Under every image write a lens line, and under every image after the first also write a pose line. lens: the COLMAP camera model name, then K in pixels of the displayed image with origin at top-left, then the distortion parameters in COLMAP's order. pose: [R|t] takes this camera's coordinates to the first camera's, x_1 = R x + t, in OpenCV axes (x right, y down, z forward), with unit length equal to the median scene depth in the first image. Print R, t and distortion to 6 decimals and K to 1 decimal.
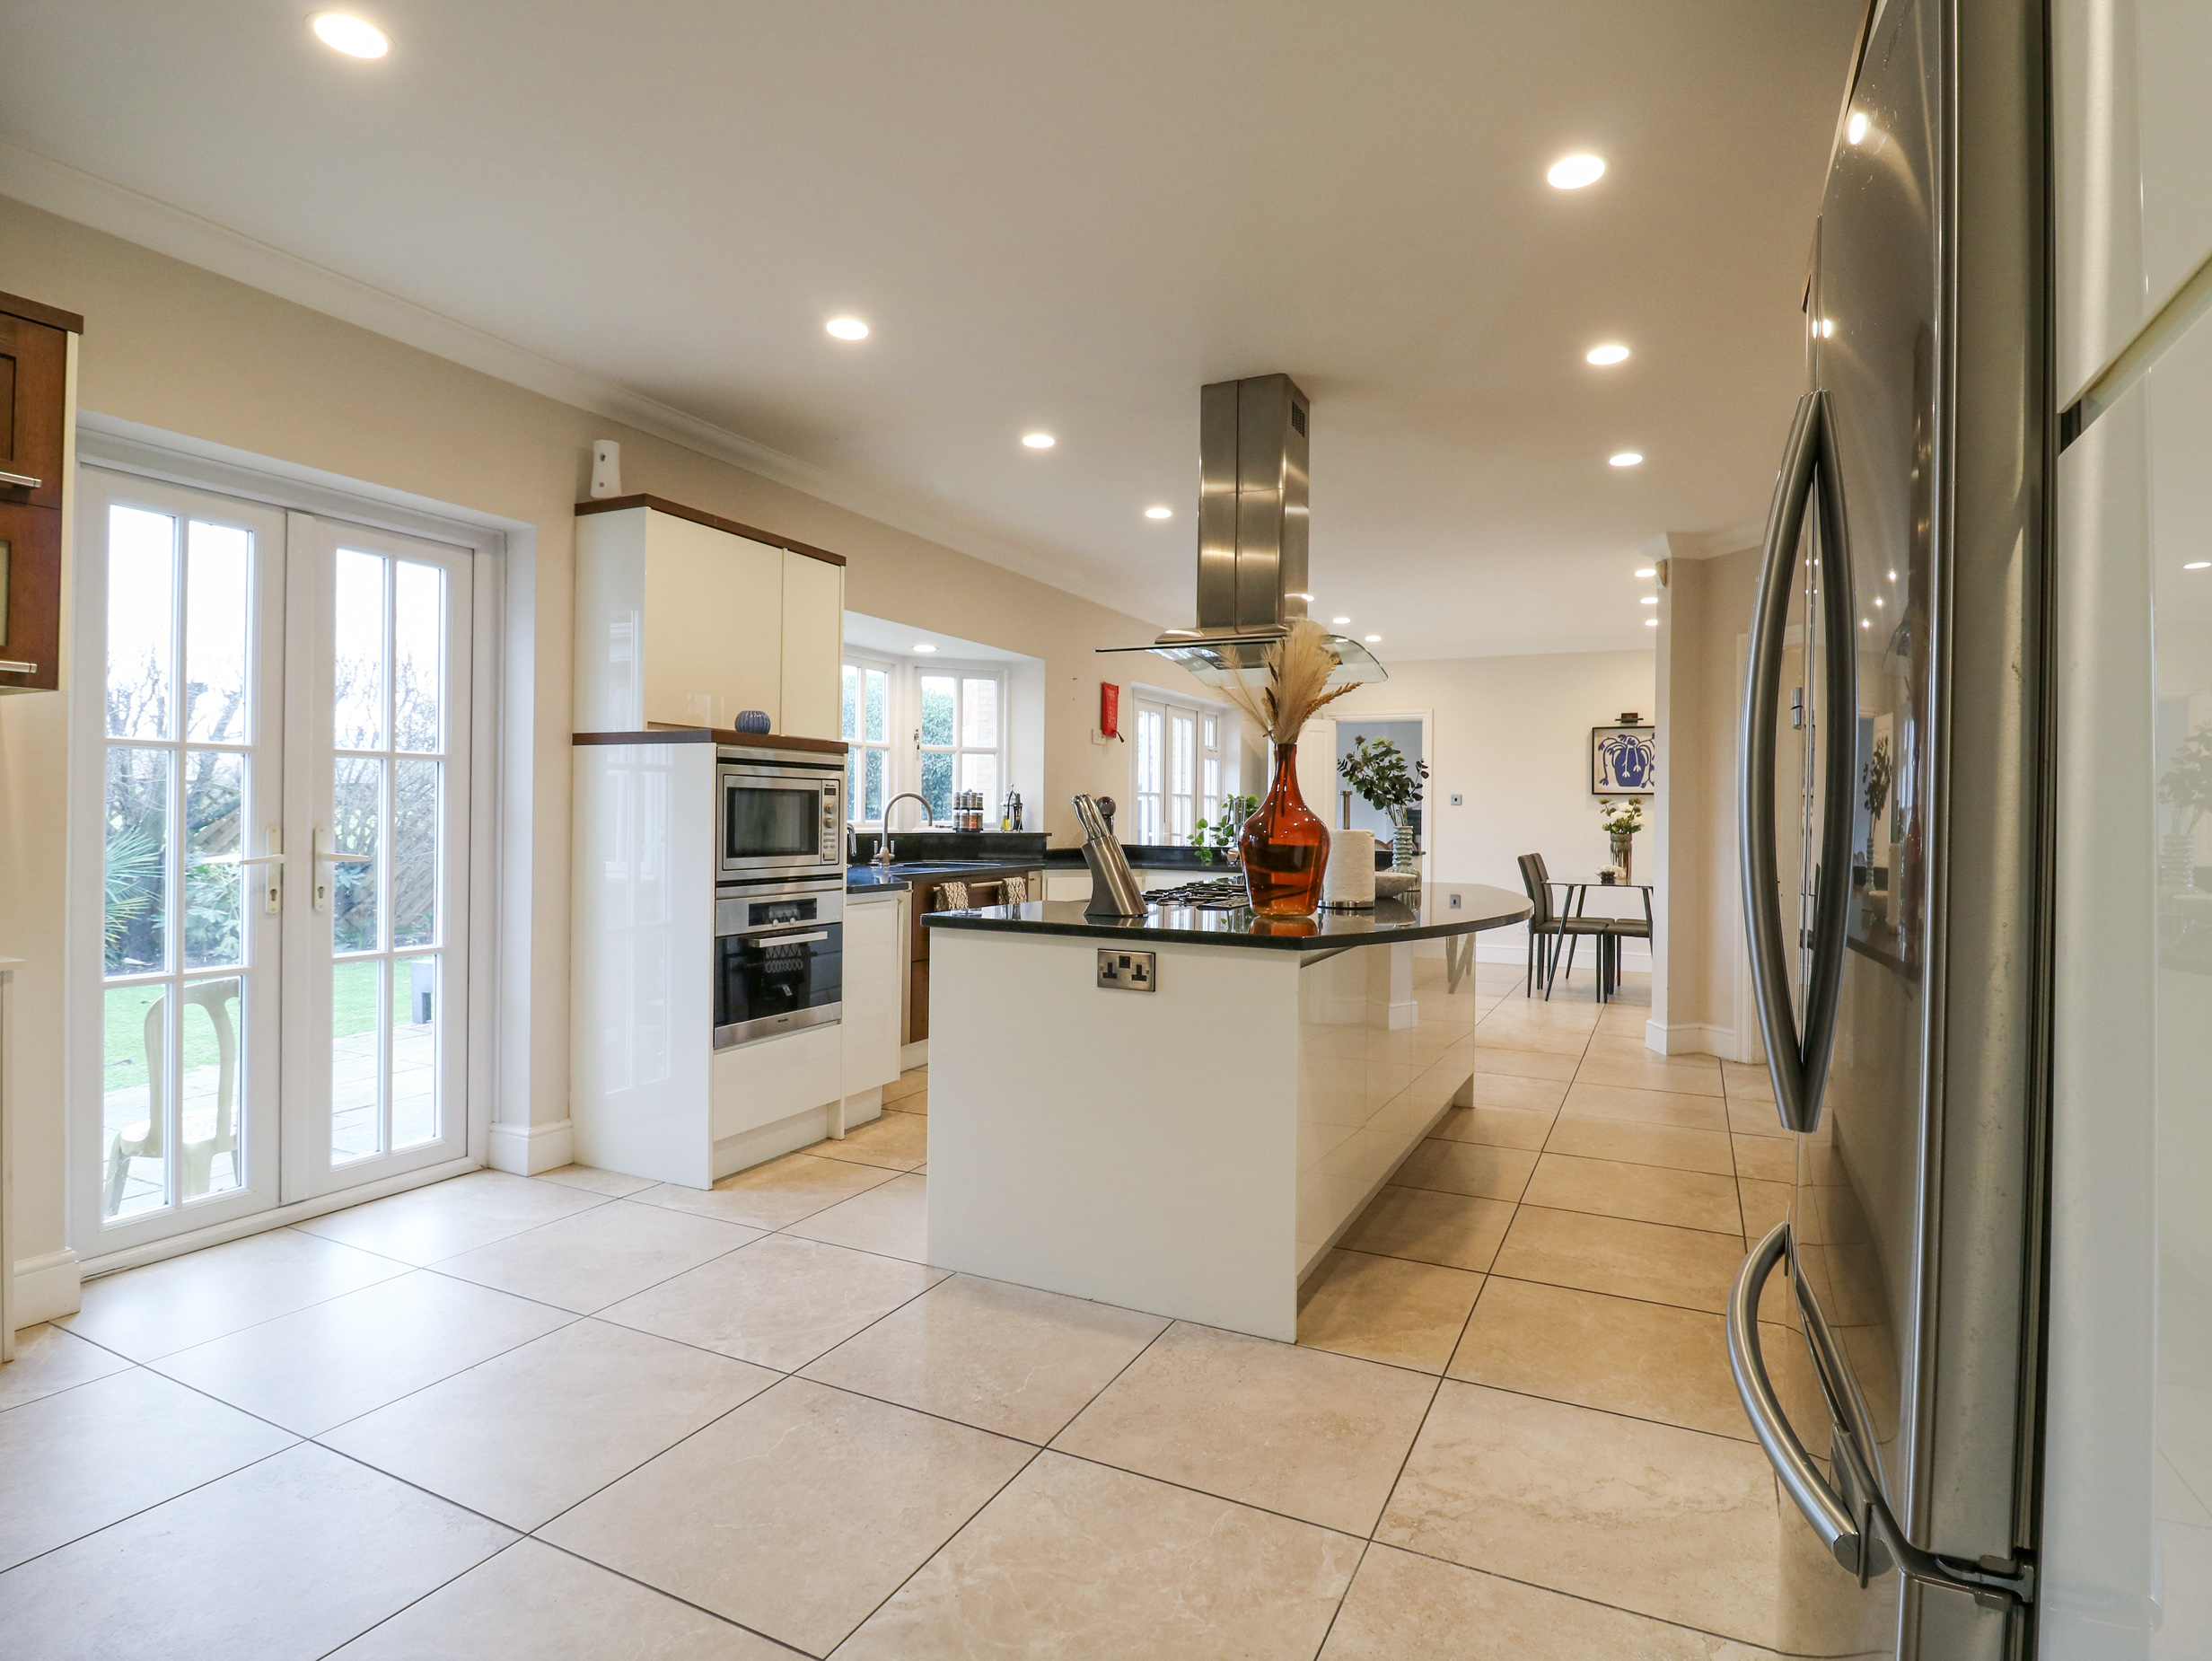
lens RADIAL K [[1150.9, 0, 1126.7], [0, 1150.9, 816.1], [0, 0, 1]] dist [0.010239, -0.021366]
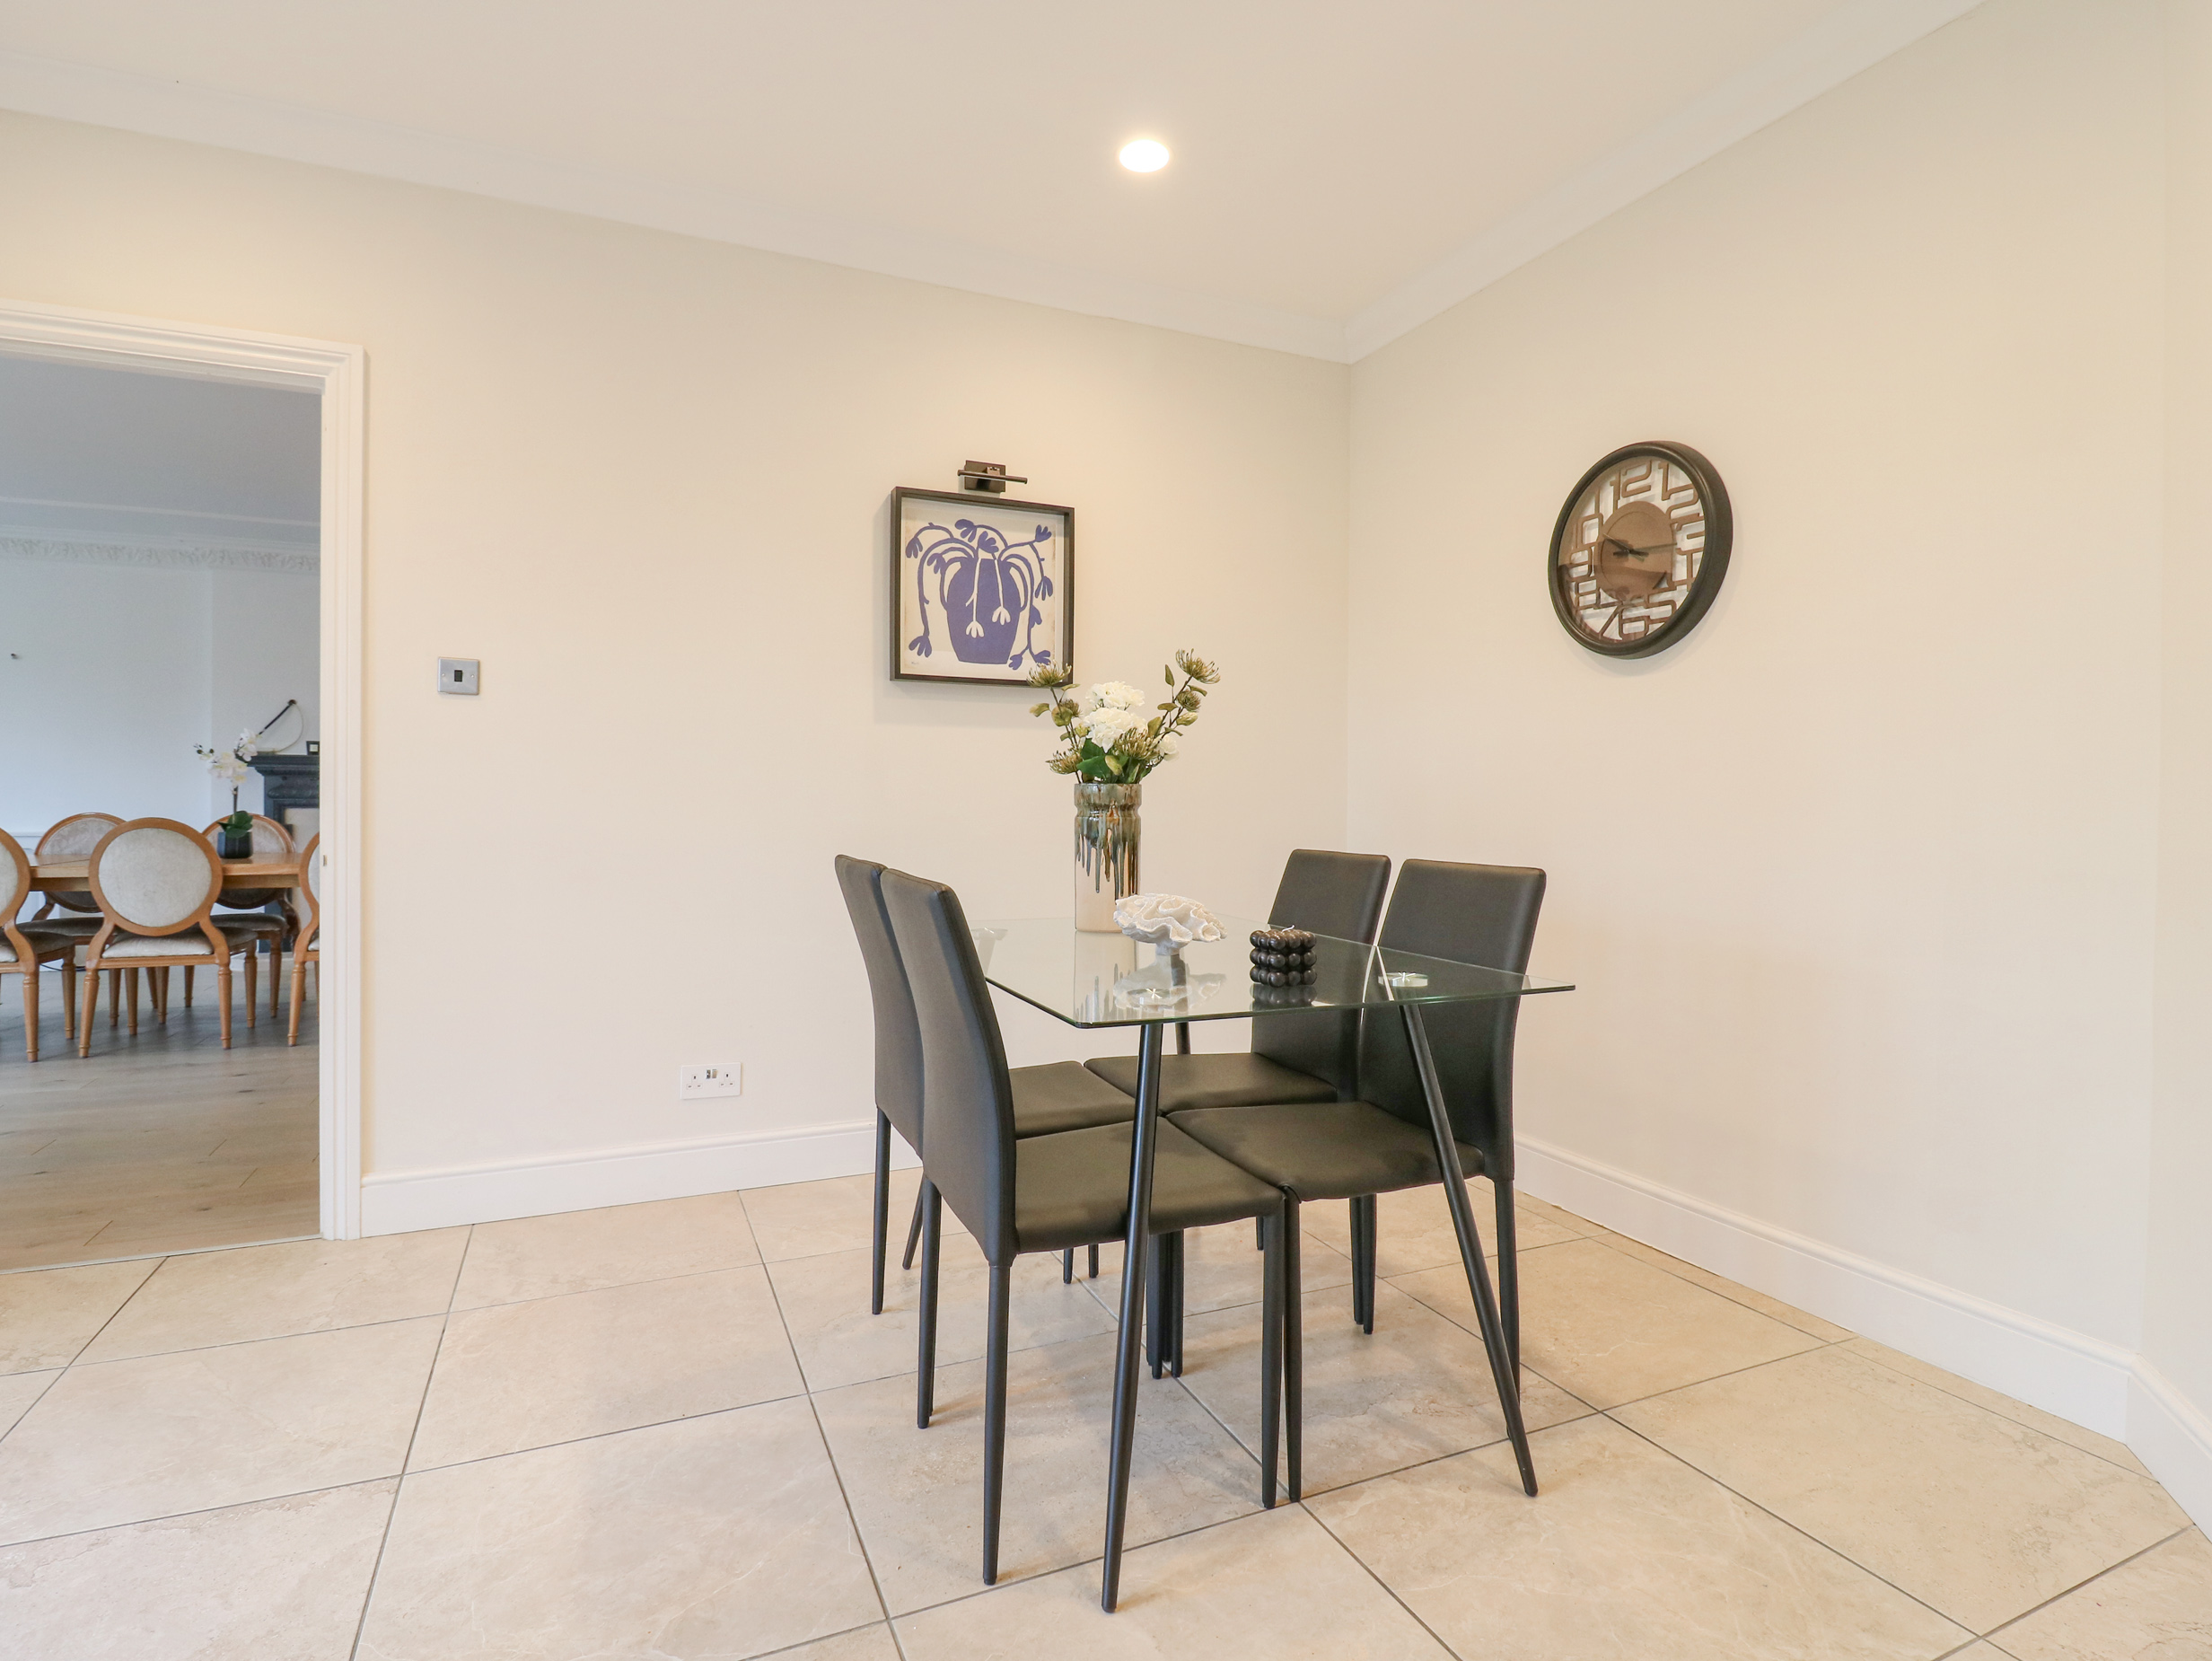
lens RADIAL K [[1150.9, 0, 1126.7], [0, 1150.9, 816.1], [0, 0, 1]] dist [0.010239, -0.021366]
pose [[0.639051, -0.014201, 0.769033, 0.388491], [-0.002098, 0.999794, 0.020205, 0.035084], [-0.769161, -0.014525, 0.638890, 1.573538]]
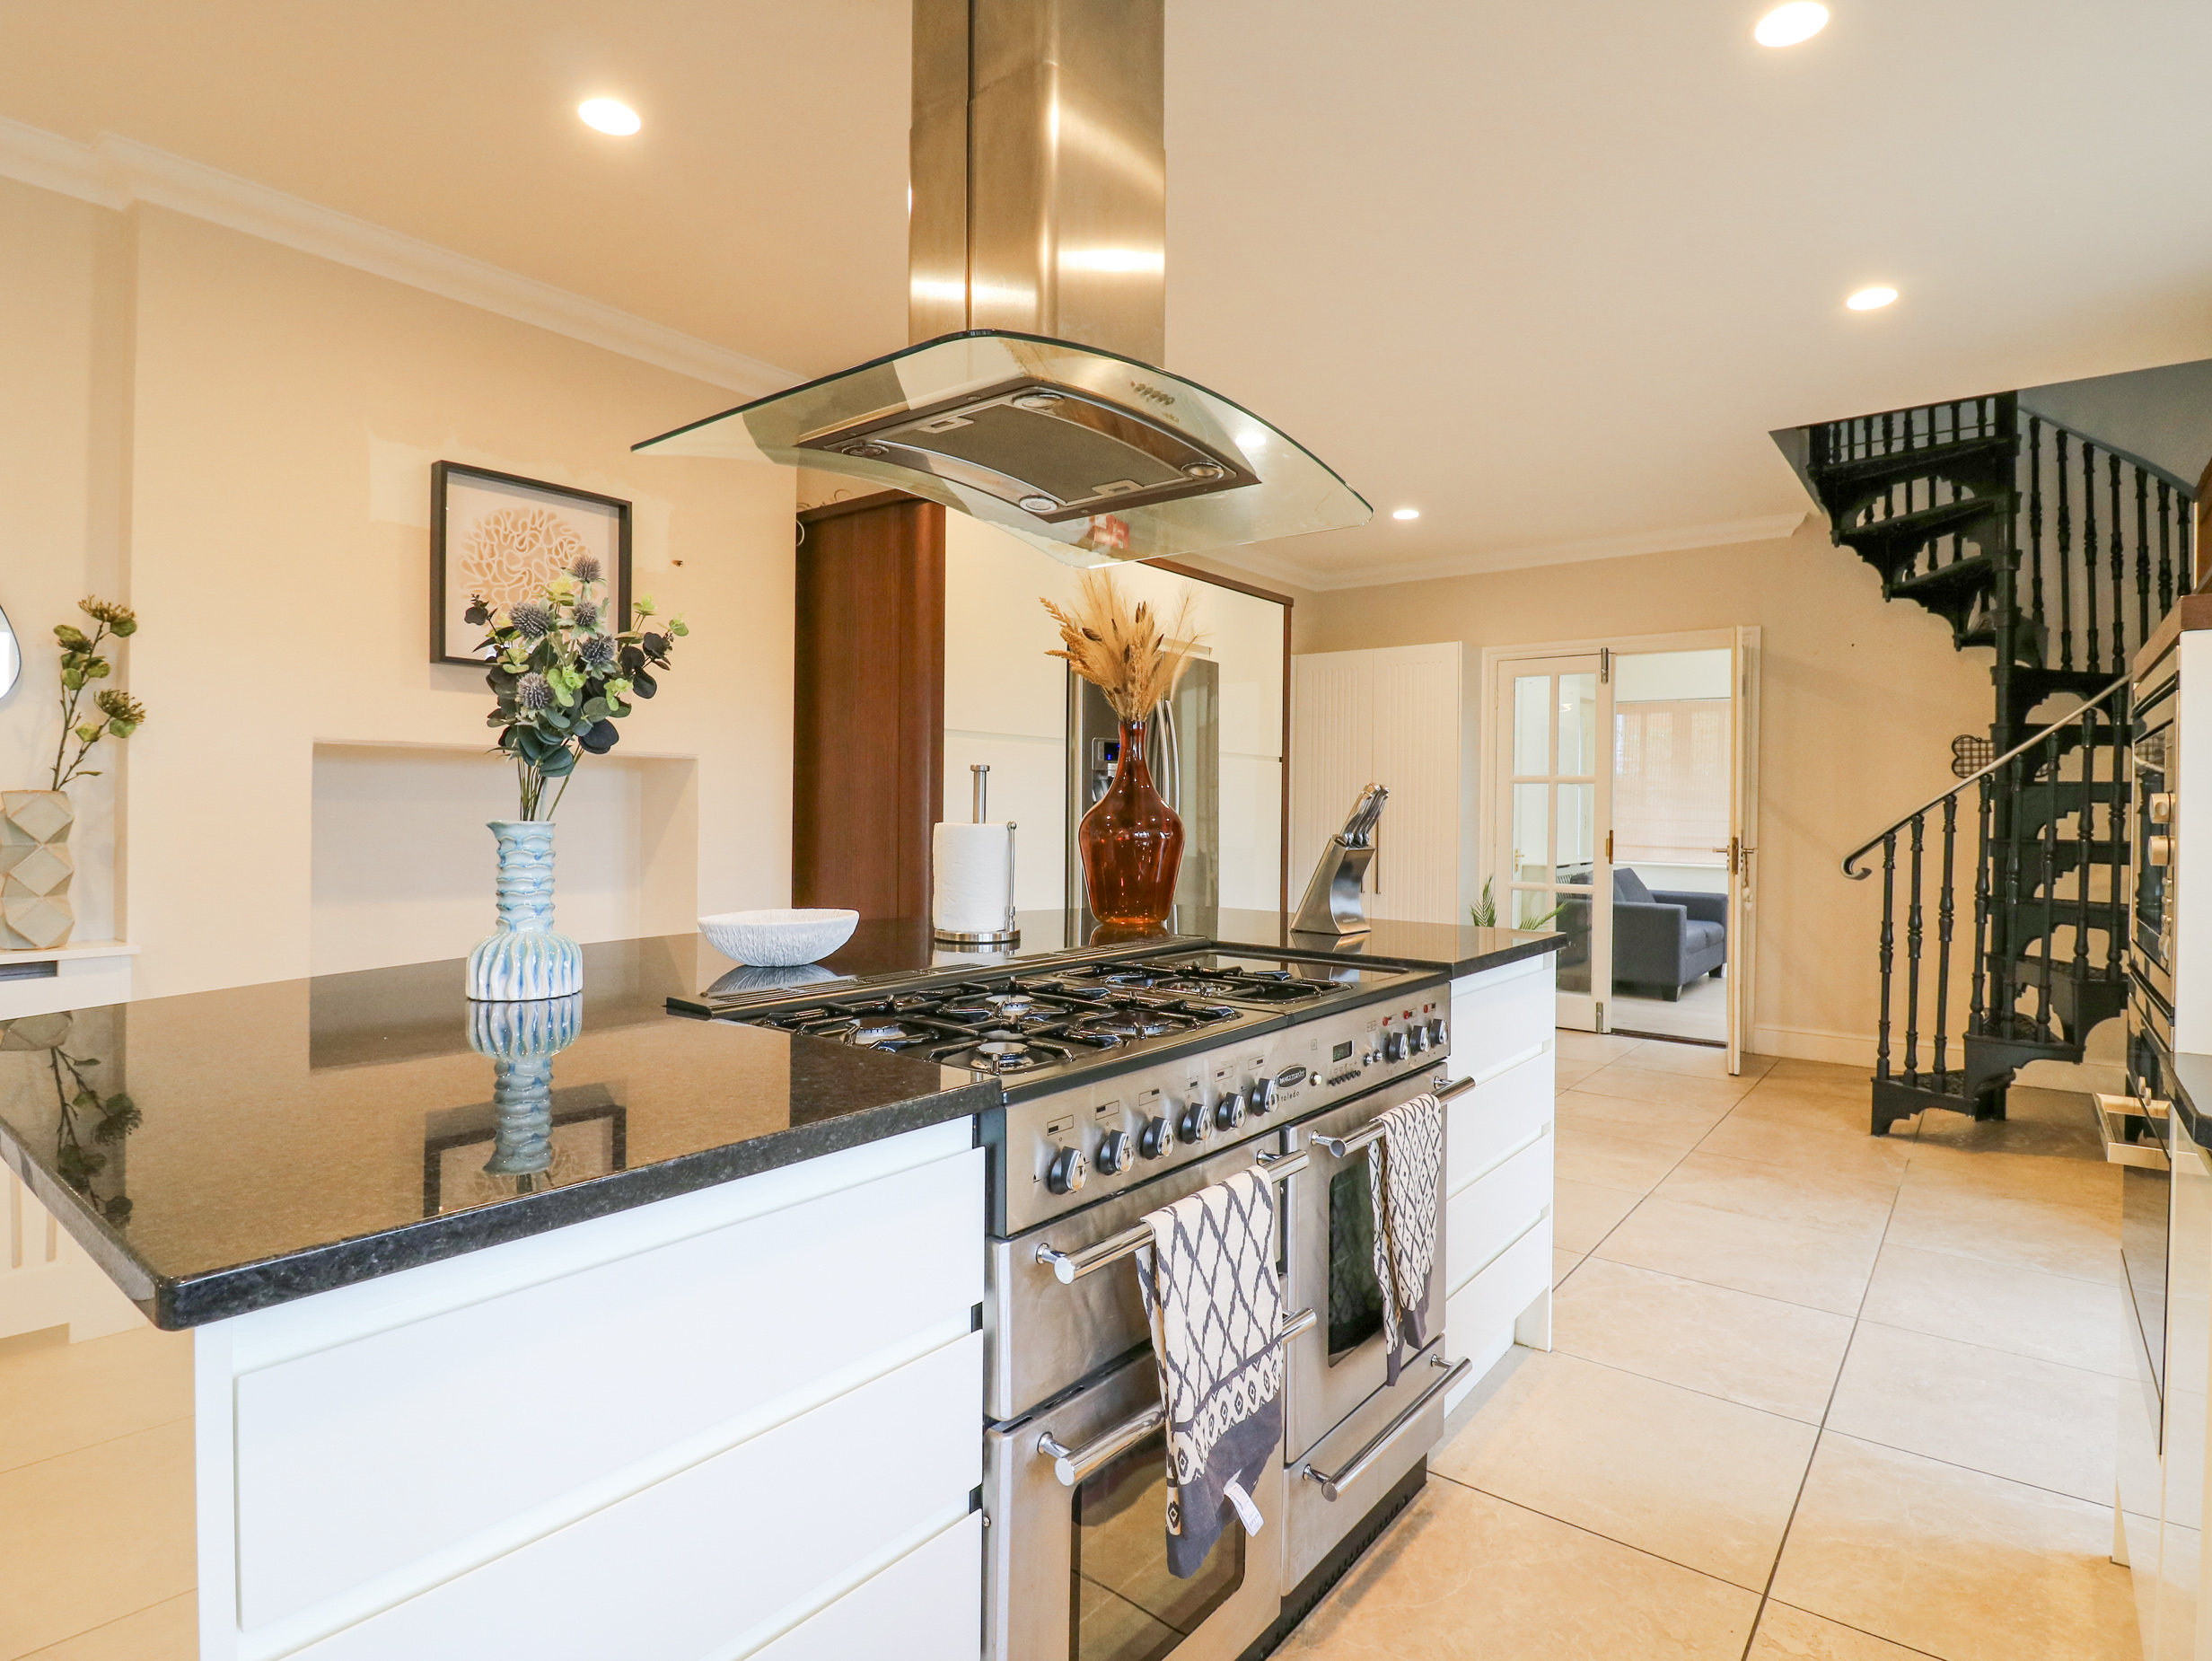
lens RADIAL K [[1150.9, 0, 1126.7], [0, 1150.9, 816.1], [0, 0, 1]] dist [0.010239, -0.021366]
pose [[-0.979169, -0.022644, 0.201780, -0.022948], [-0.021249, 0.999733, 0.009078, -0.000730], [-0.201932, 0.004601, -0.979389, 1.373693]]
